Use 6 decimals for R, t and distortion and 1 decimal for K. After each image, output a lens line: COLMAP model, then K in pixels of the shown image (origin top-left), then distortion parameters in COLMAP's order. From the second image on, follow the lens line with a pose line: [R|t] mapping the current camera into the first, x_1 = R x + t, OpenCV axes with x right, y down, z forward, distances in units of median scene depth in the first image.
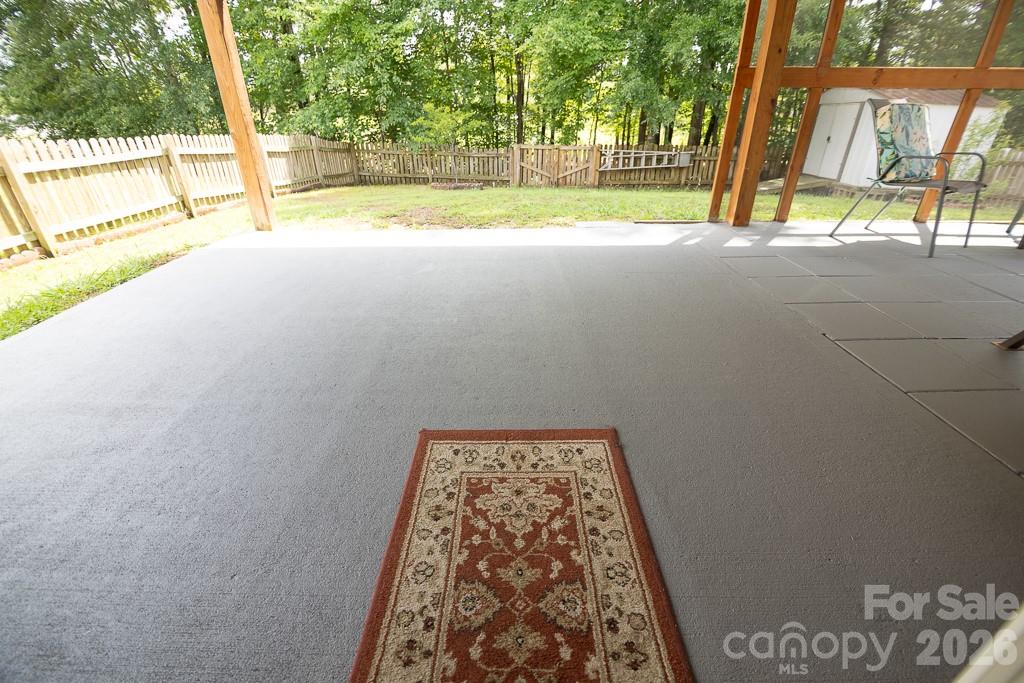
lens RADIAL K [[448.3, 0, 512.0], [0, 448.3, 341.5], [0, 0, 1]] dist [-0.018058, -0.000415]
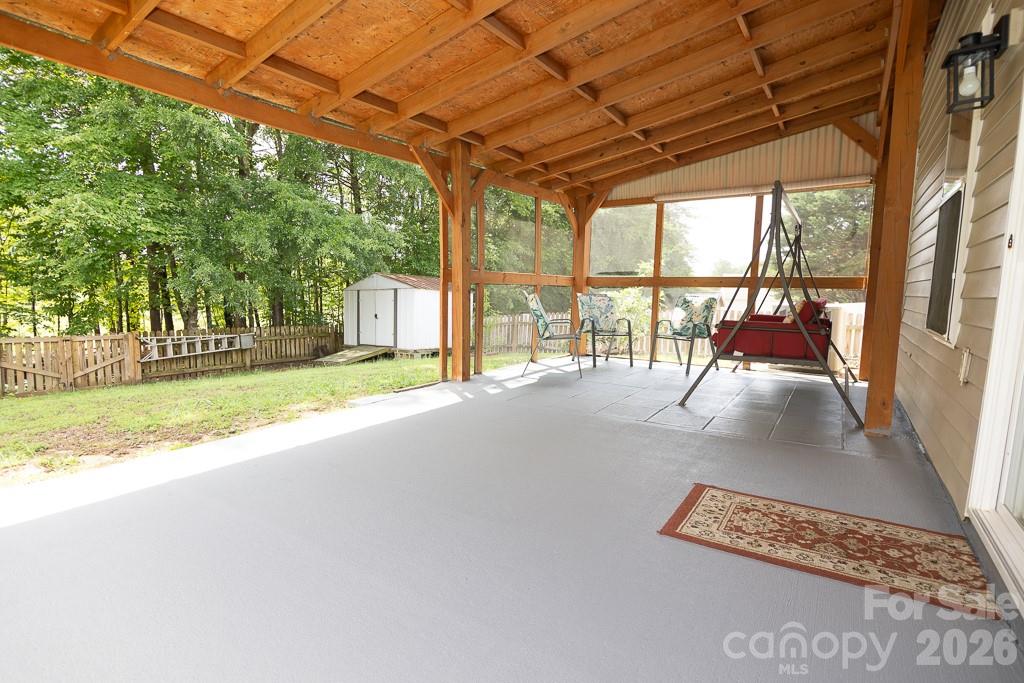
lens RADIAL K [[484.6, 0, 519.2], [0, 484.6, 340.1], [0, 0, 1]] dist [-0.014330, -0.000415]
pose [[0.556721, -0.067593, 0.827945, -1.796395], [0.372124, 0.911379, -0.175816, -0.240078], [-0.742688, 0.405979, 0.532537, 0.417768]]
